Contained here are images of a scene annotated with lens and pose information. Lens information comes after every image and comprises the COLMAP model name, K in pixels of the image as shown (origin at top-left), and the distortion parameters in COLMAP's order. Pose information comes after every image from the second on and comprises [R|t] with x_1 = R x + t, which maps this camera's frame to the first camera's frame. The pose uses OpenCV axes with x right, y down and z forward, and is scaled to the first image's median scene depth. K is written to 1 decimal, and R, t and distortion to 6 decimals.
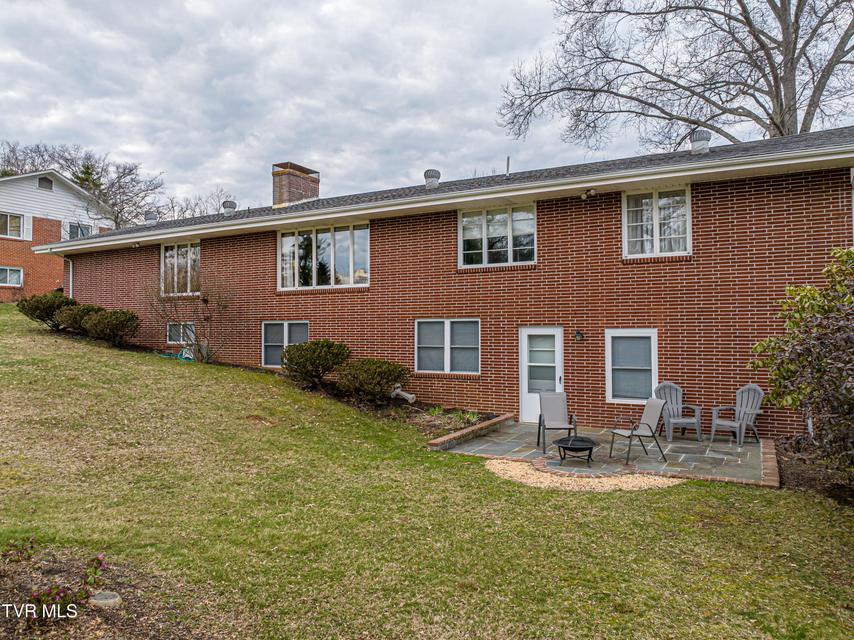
lens RADIAL K [[594.6, 0, 425.7], [0, 594.6, 318.3], [0, 0, 1]] dist [-0.049045, 0.015925]
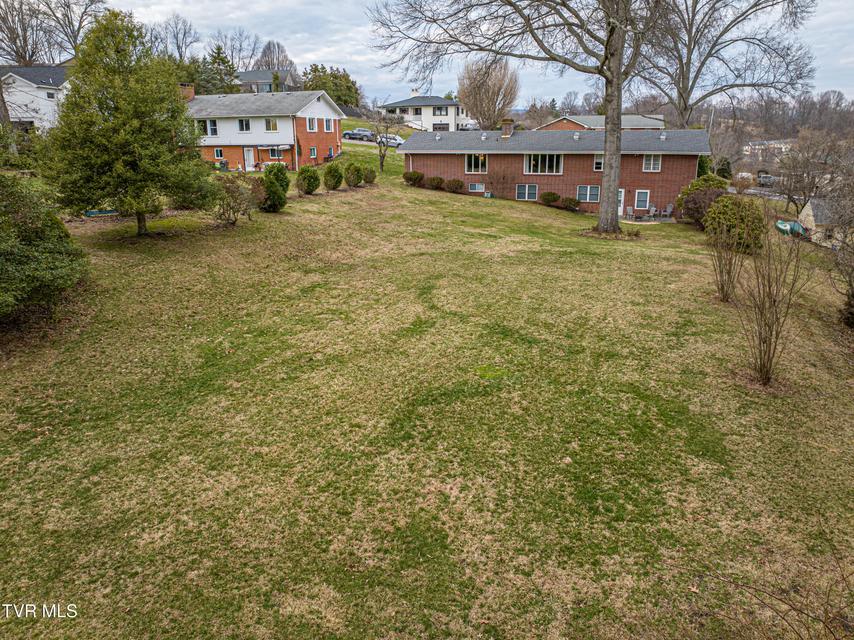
lens RADIAL K [[594.6, 0, 432.8], [0, 594.6, 320.8], [0, 0, 1]] dist [-0.049045, 0.015925]
pose [[0.980083, -0.059619, 0.189429, -1.616207], [-0.002968, 0.949369, 0.314150, -0.342778], [-0.198567, -0.308455, 0.930283, -2.348639]]
